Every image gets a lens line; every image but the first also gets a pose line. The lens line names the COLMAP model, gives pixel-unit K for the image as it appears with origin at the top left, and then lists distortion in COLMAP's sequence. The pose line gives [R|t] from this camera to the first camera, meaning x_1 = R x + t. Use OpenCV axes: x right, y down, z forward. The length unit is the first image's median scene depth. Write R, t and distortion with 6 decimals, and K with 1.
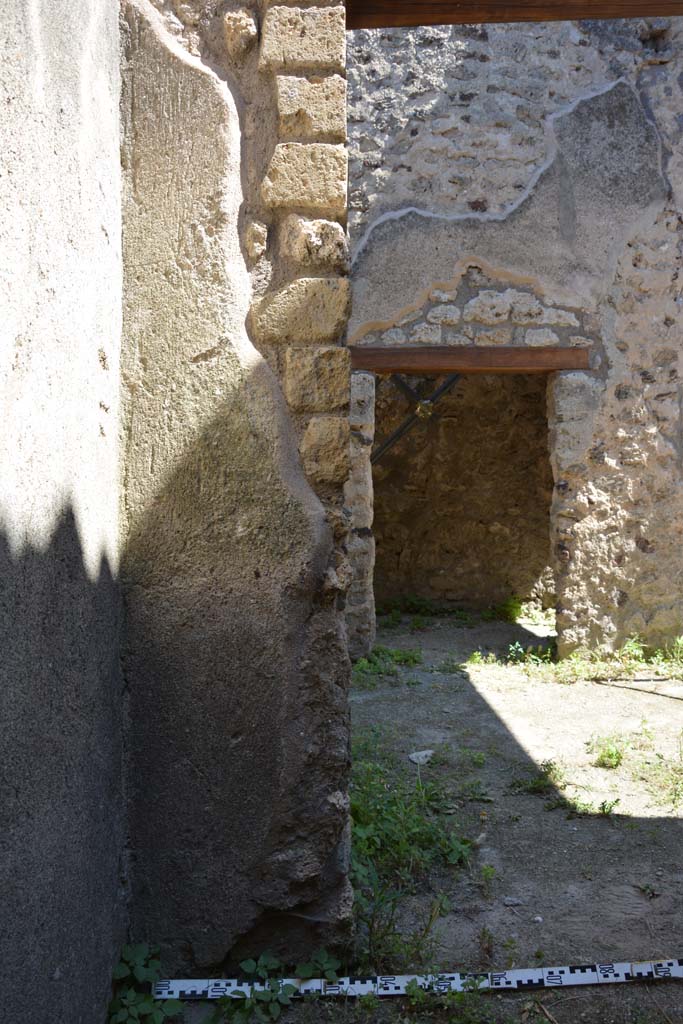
lens RADIAL K [[790.3, 0, 341.5], [0, 790.3, 512.0], [0, 0, 1]] dist [-0.165536, 0.117197]
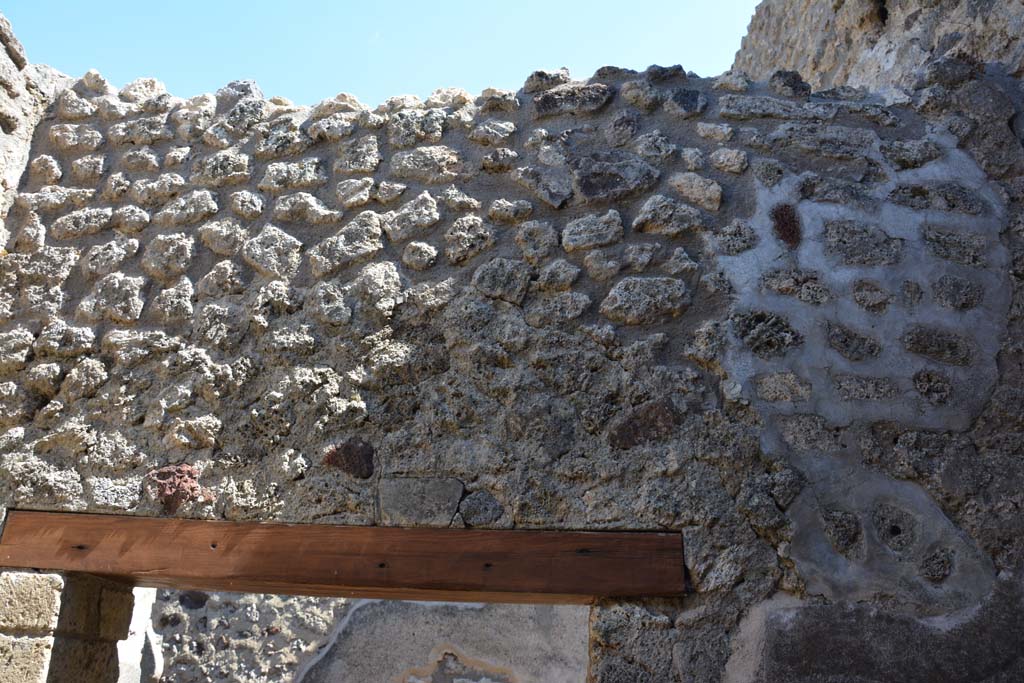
lens RADIAL K [[790.3, 0, 512.0], [0, 790.3, 341.5], [0, 0, 1]] dist [-0.165536, 0.117197]
pose [[0.998597, 0.030984, -0.042949, 0.282131], [-0.047132, 0.889774, -0.453962, -0.226696], [0.024149, 0.455349, 0.889985, -0.075592]]
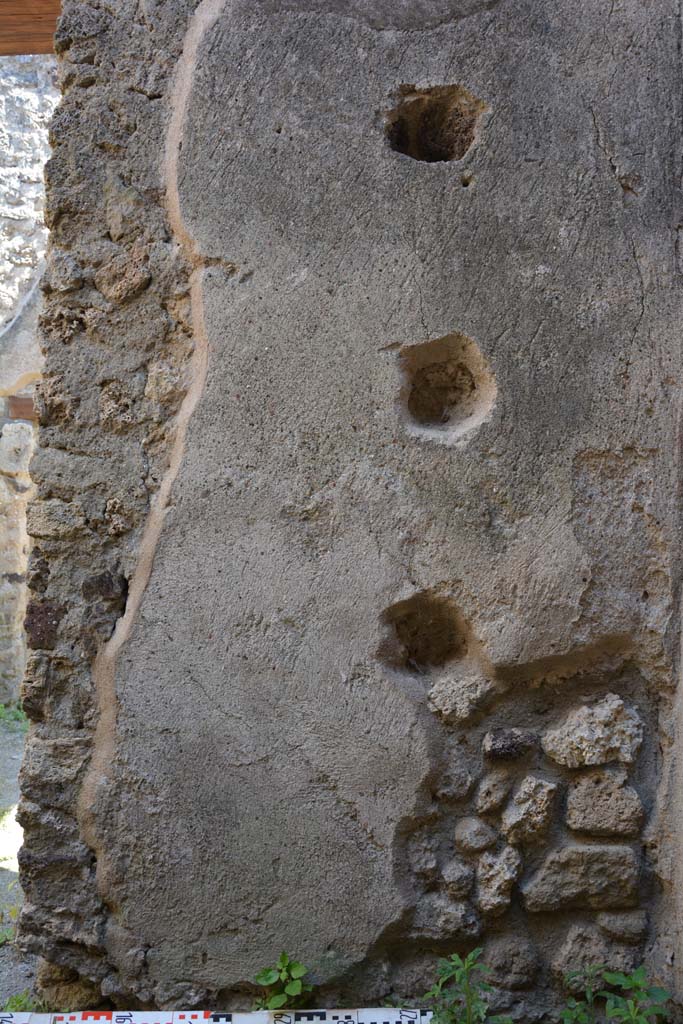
lens RADIAL K [[790.3, 0, 341.5], [0, 790.3, 512.0], [0, 0, 1]] dist [-0.165536, 0.117197]
pose [[0.999006, 0.042007, -0.014930, 0.472346], [-0.043272, 0.994243, -0.098022, 0.020761], [0.010727, 0.098571, 0.995072, 0.016584]]
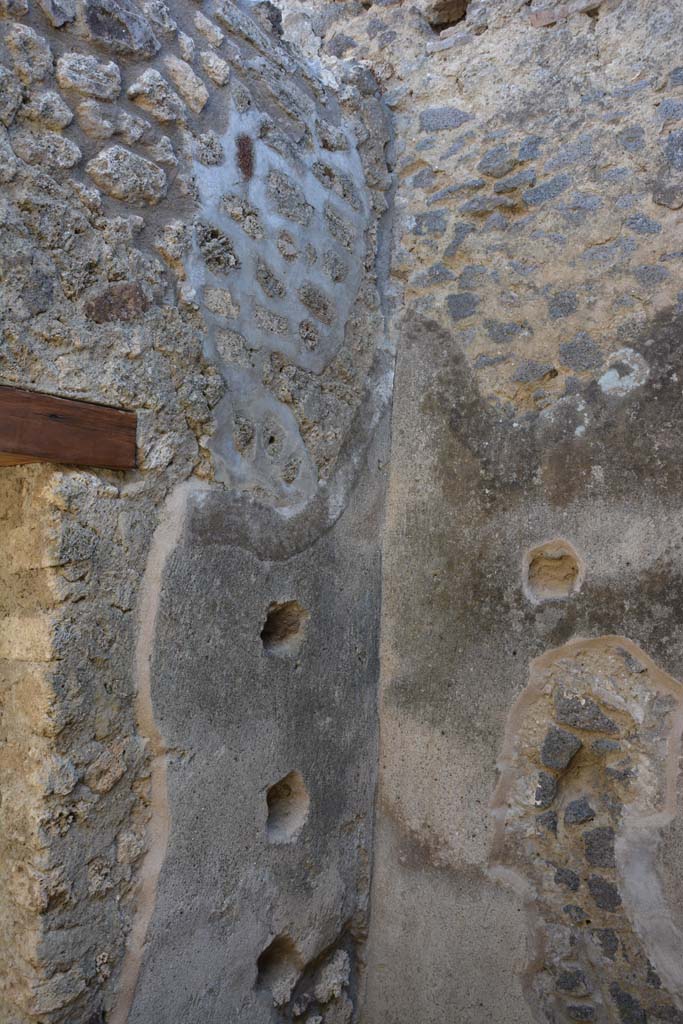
lens RADIAL K [[790.3, 0, 341.5], [0, 790.3, 512.0], [0, 0, 1]] dist [-0.165536, 0.117197]
pose [[0.591607, 0.089396, 0.801255, 0.069151], [0.016189, 0.992316, -0.122666, -0.215678], [-0.806064, 0.085542, 0.585614, -0.006341]]
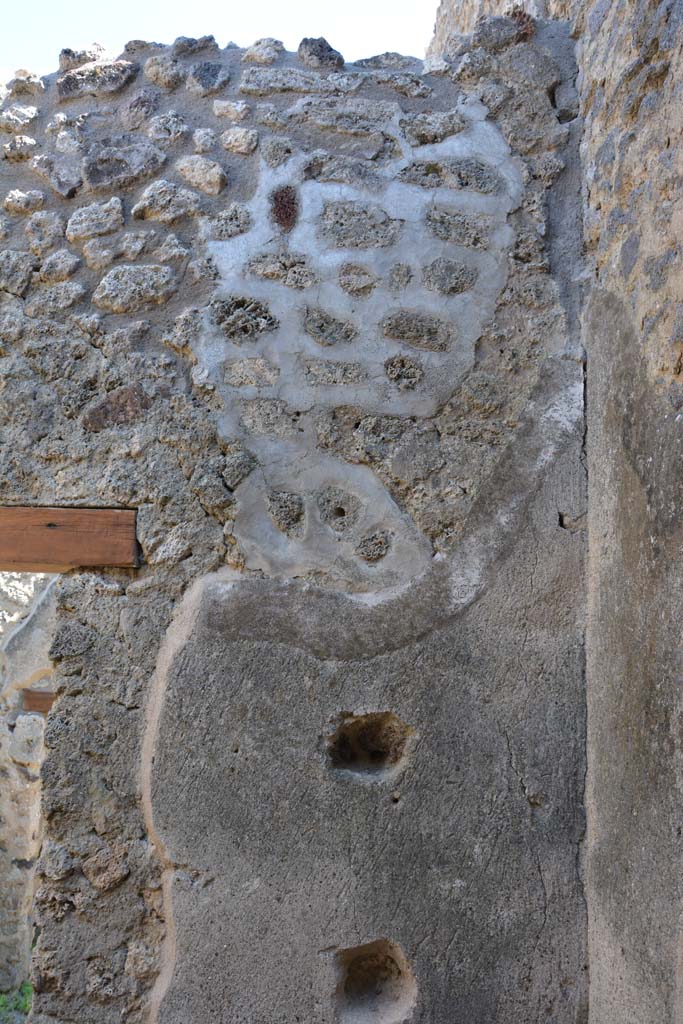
lens RADIAL K [[790.3, 0, 341.5], [0, 790.3, 512.0], [0, 0, 1]] dist [-0.165536, 0.117197]
pose [[0.998040, 0.040748, -0.047495, 0.503526], [-0.050711, 0.971329, -0.232269, -0.228717], [0.036669, 0.234223, 0.971491, -0.090789]]
